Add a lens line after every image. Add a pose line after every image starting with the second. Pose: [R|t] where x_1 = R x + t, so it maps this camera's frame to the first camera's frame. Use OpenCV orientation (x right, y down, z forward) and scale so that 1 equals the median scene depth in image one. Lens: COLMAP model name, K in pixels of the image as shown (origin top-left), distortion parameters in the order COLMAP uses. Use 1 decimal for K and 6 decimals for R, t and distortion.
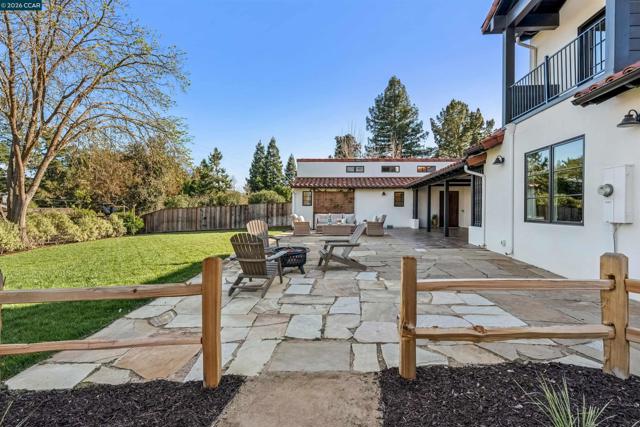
lens RADIAL K [[323.9, 0, 320.2], [0, 323.9, 208.5], [0, 0, 1]] dist [0.005717, 0.000852]
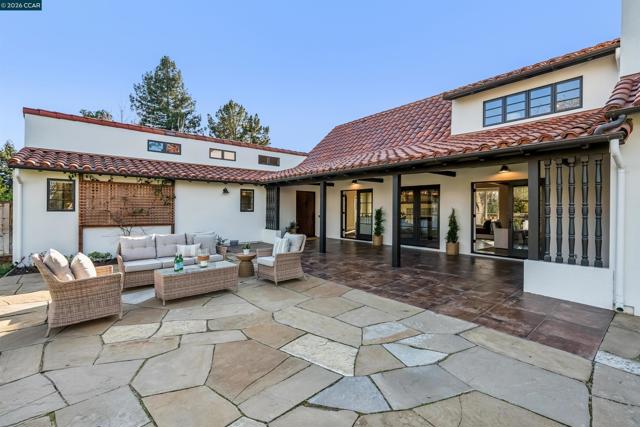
lens RADIAL K [[291.2, 0, 319.6], [0, 291.2, 209.0], [0, 0, 1]] dist [-0.008525, 0.000324]
pose [[0.718282, -0.000564, 0.695752, -0.061303], [-0.006248, 0.999954, 0.007261, -0.016080], [-0.695724, -0.009562, 0.718245, 0.456859]]
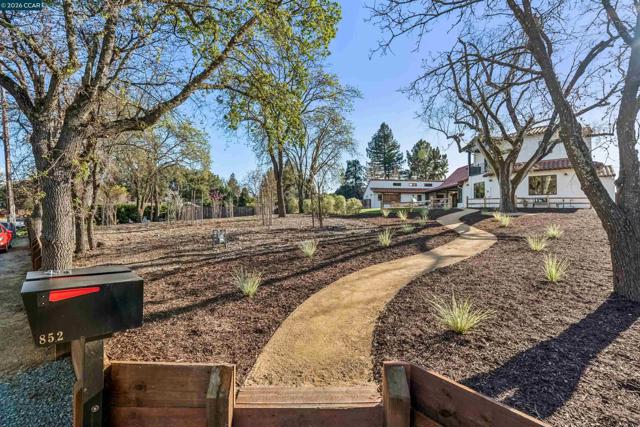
lens RADIAL K [[291.2, 0, 321.3], [0, 291.2, 213.8], [0, 0, 1]] dist [-0.008525, 0.000324]
pose [[0.992637, 0.005298, 0.121008, -0.691044], [-0.004583, 0.999970, -0.006192, 0.100196], [-0.121037, 0.005592, 0.992632, -0.968744]]
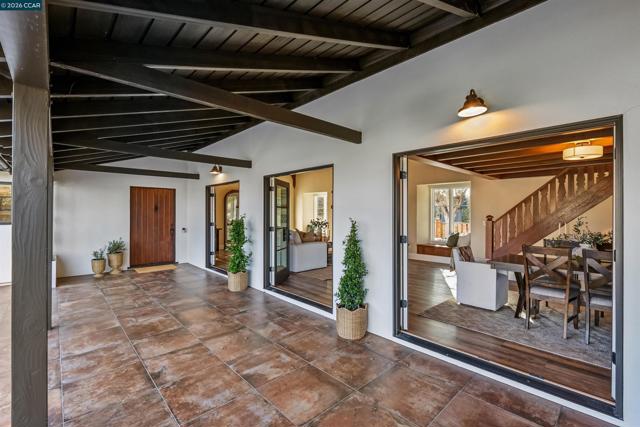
lens RADIAL K [[291.2, 0, 317.6], [0, 291.2, 211.1], [0, 0, 1]] dist [-0.008525, 0.000324]
pose [[0.680636, 0.000594, 0.732621, 0.243010], [-0.001620, 0.999998, 0.000694, -0.020703], [-0.732620, -0.001660, 0.680636, 0.527021]]
